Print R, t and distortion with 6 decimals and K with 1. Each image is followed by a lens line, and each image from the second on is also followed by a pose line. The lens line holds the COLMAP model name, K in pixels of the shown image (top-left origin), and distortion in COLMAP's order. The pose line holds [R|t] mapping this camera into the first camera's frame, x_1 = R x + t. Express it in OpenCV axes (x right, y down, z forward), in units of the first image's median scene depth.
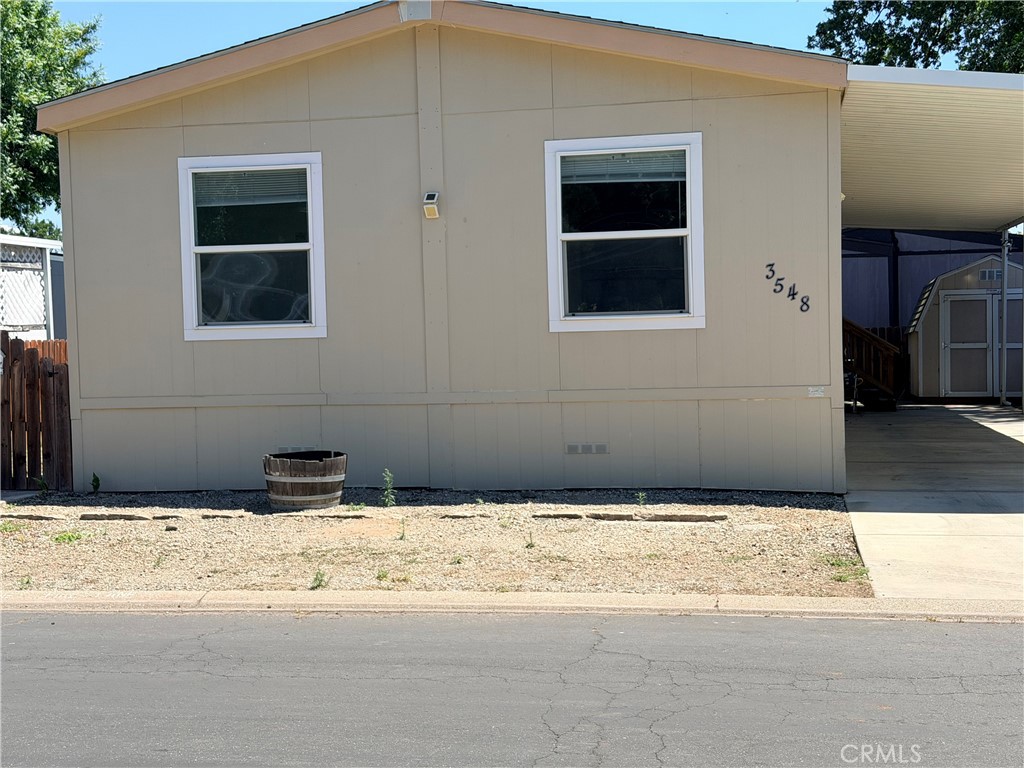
lens RADIAL K [[1415.7, 0, 507.7], [0, 1415.7, 379.1], [0, 0, 1]] dist [0.043010, 0.000000]
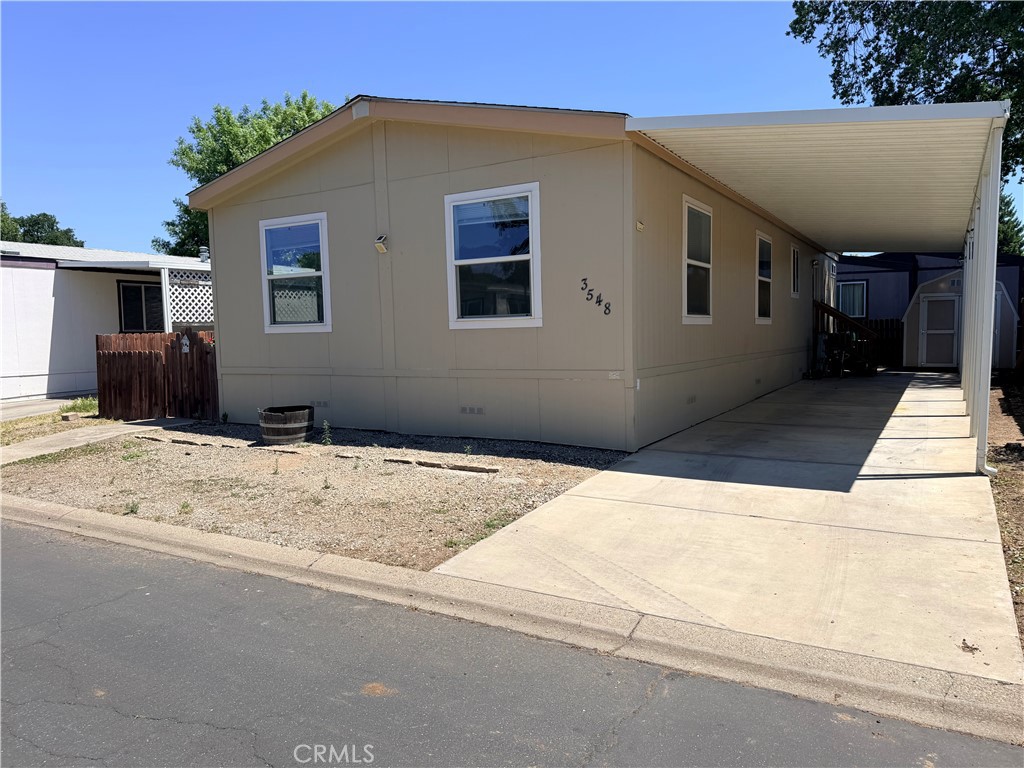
lens RADIAL K [[721.7, 0, 522.4], [0, 721.7, 391.0], [0, 0, 1]] dist [0.046002, -0.065511]
pose [[0.944840, 0.028997, -0.326245, 0.346265], [-0.007523, 0.997732, 0.066895, -0.020242], [0.327445, -0.060751, 0.942915, 0.323966]]
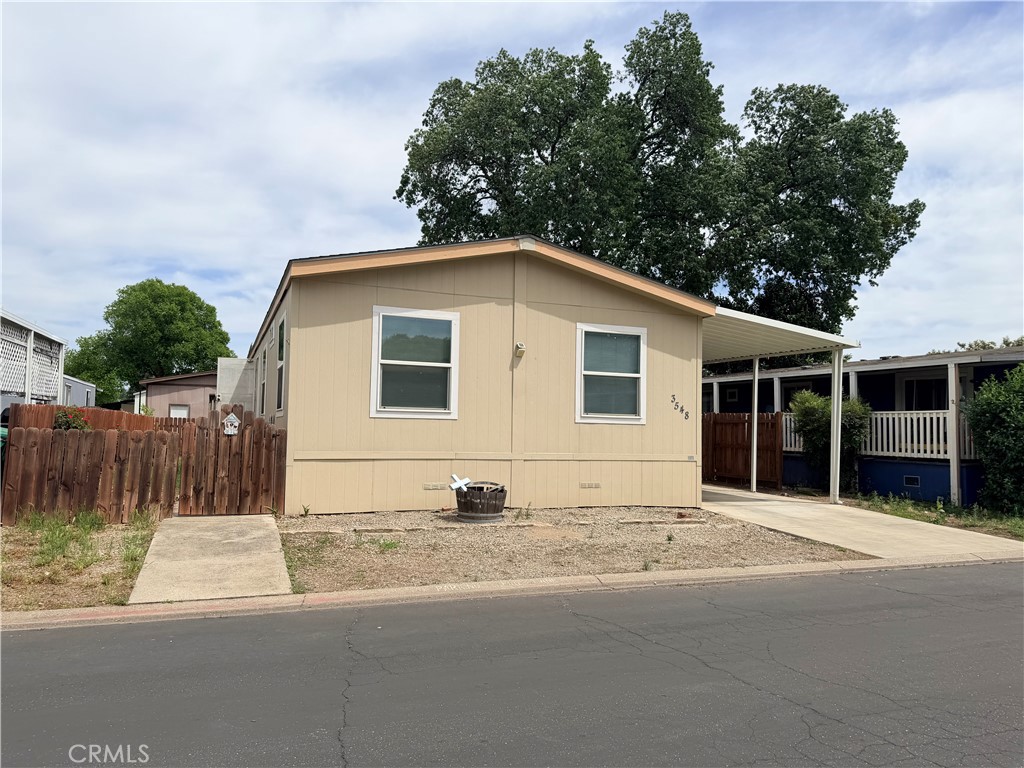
lens RADIAL K [[719.5, 0, 509.9], [0, 719.5, 385.1], [0, 0, 1]] dist [-0.000259, 0.000425]
pose [[0.833433, 0.071180, 0.548017, -0.571355], [-0.033209, 0.996329, -0.078905, -0.004950], [-0.551622, 0.047563, 0.832737, 0.253882]]
